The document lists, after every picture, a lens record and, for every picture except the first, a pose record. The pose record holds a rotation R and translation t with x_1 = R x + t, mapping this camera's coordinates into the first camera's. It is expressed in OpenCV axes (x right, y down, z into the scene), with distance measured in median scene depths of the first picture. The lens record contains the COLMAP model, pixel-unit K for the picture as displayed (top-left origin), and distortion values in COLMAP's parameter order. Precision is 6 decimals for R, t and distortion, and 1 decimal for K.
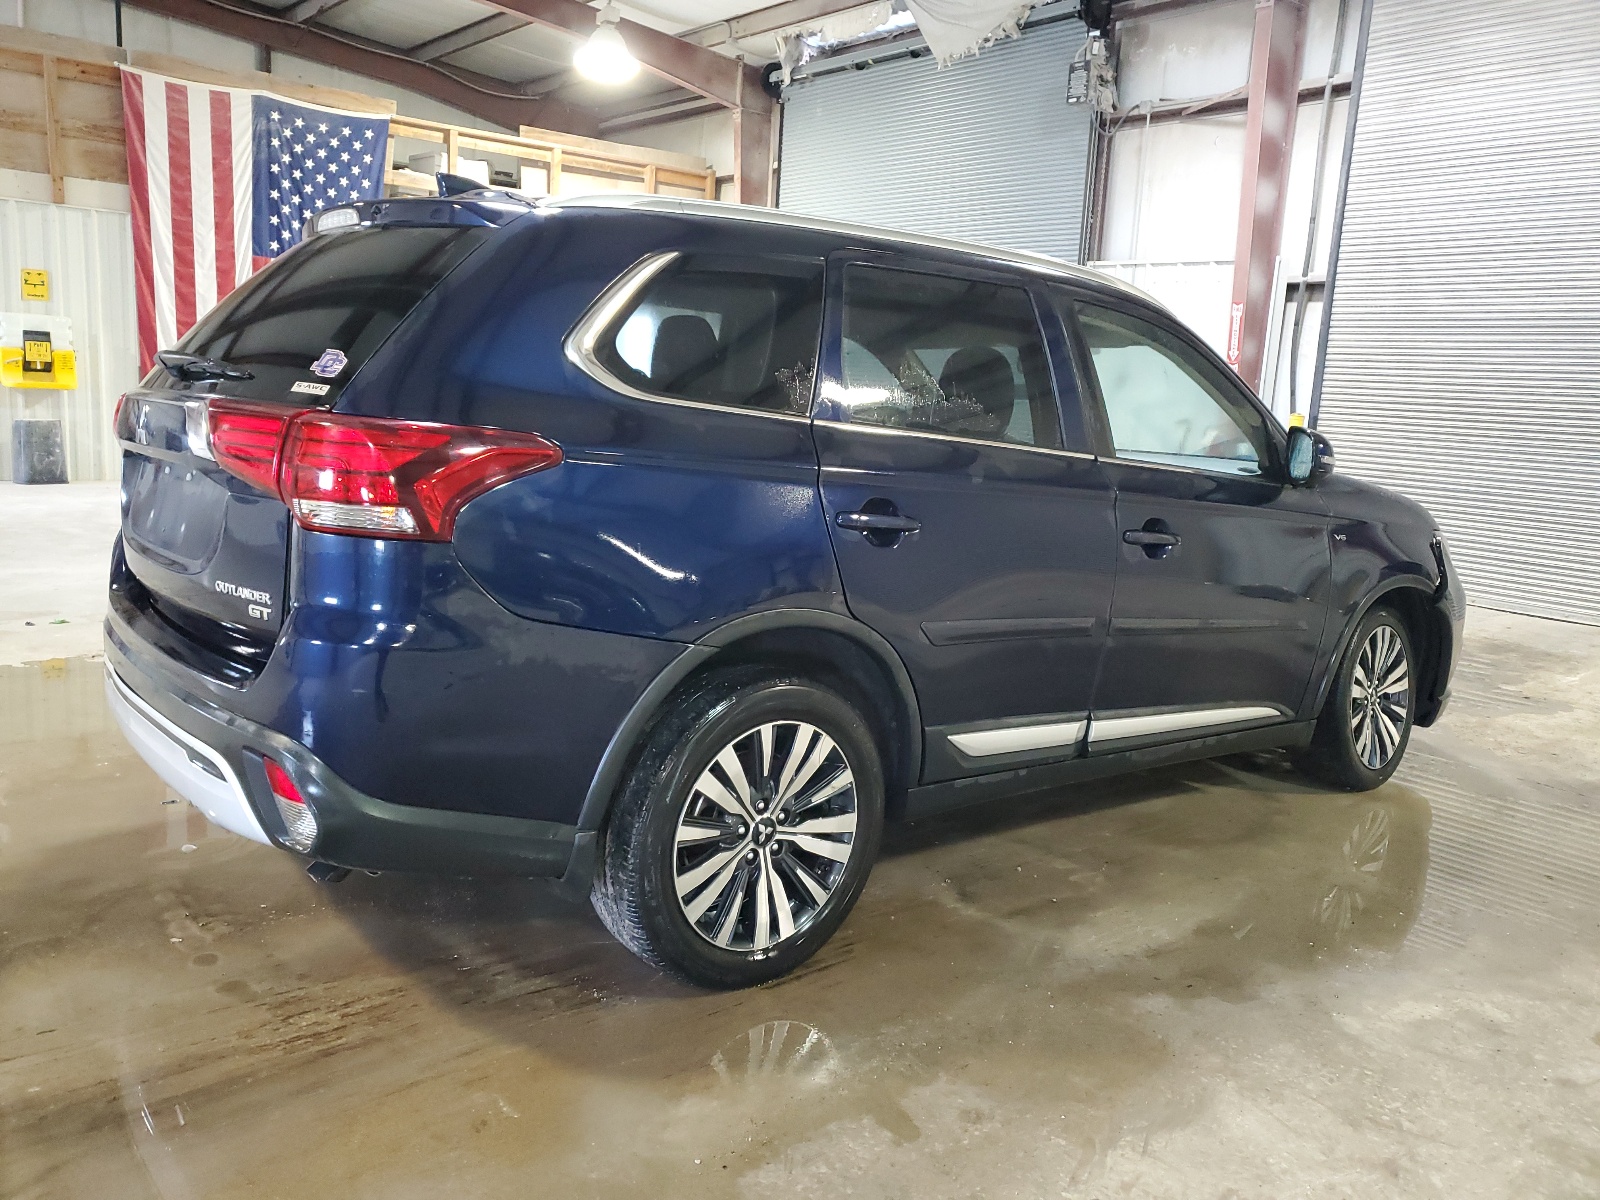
lens RADIAL K [[1247.8, 0, 791.3], [0, 1247.8, 586.1], [0, 0, 1]] dist [0.009263, 0.002967]
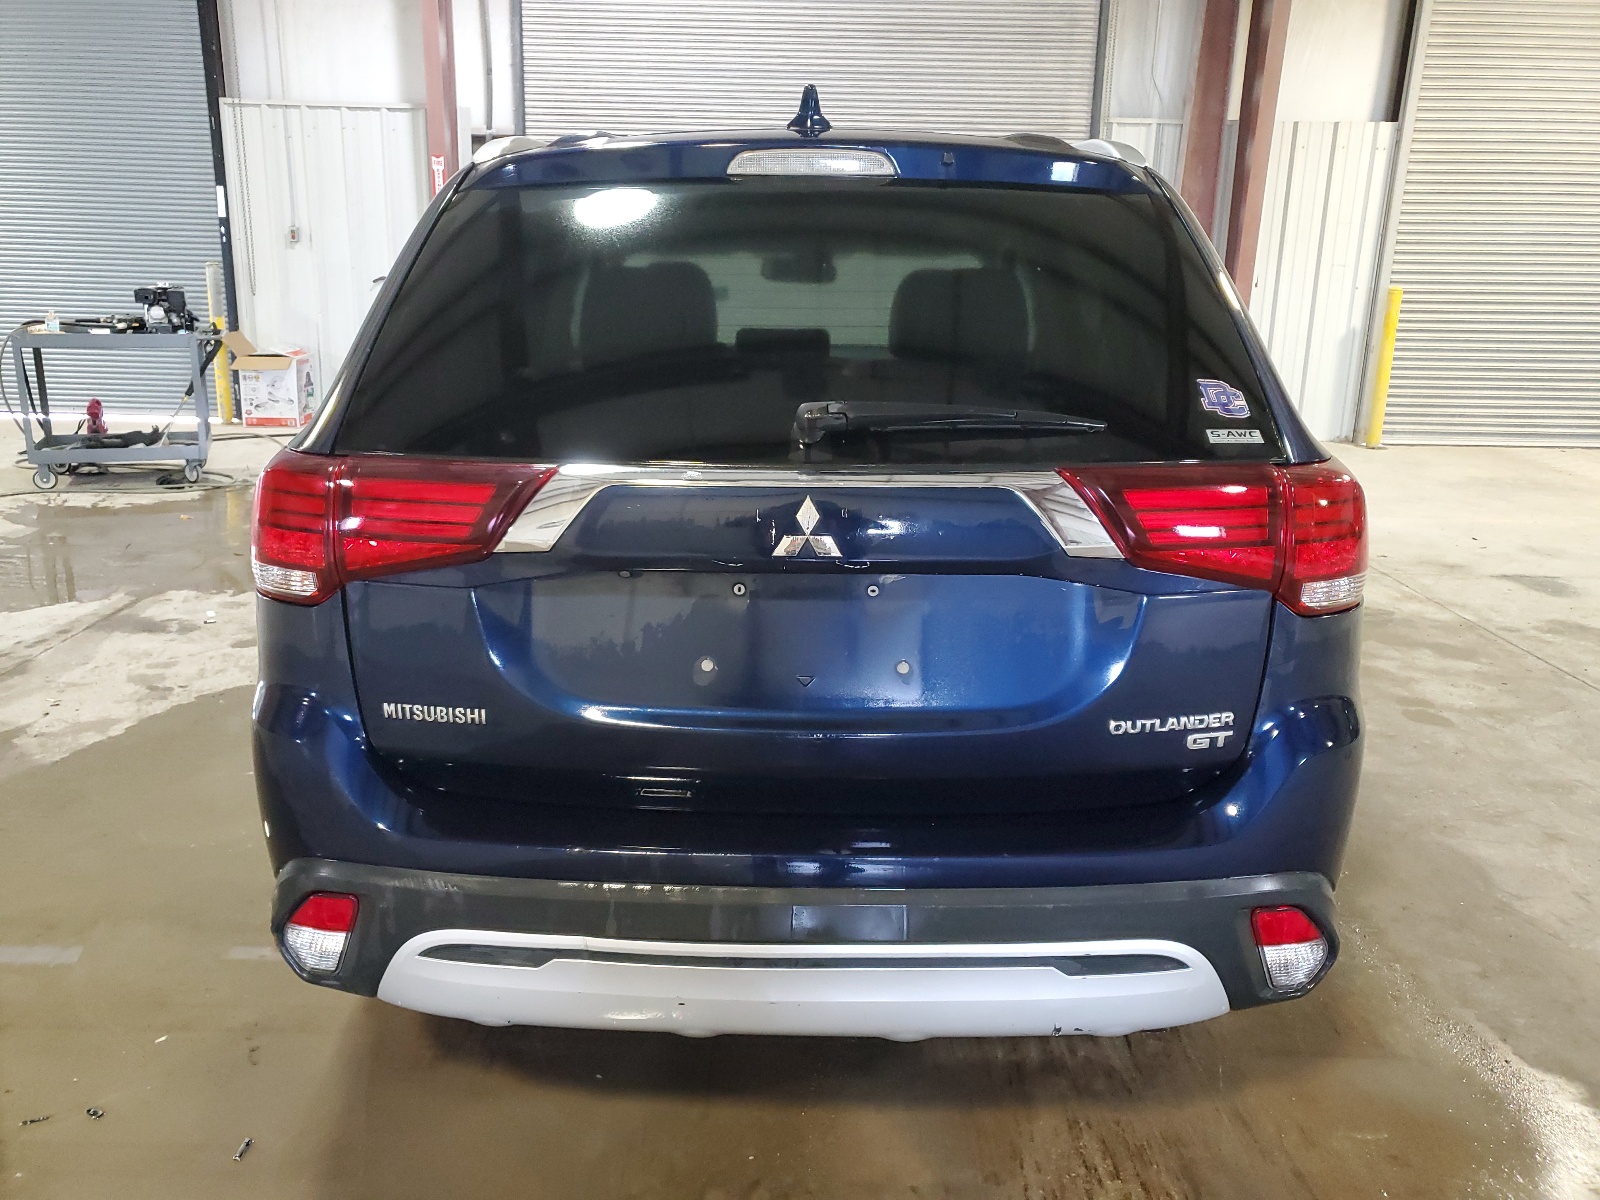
lens RADIAL K [[1247.8, 0, 765.3], [0, 1247.8, 569.6], [0, 0, 1]] dist [0.009263, 0.002967]
pose [[0.641375, -0.233229, 0.730918, -2.182222], [0.139962, 0.972257, 0.187423, -0.501017], [-0.754353, -0.017908, 0.656225, 1.373316]]
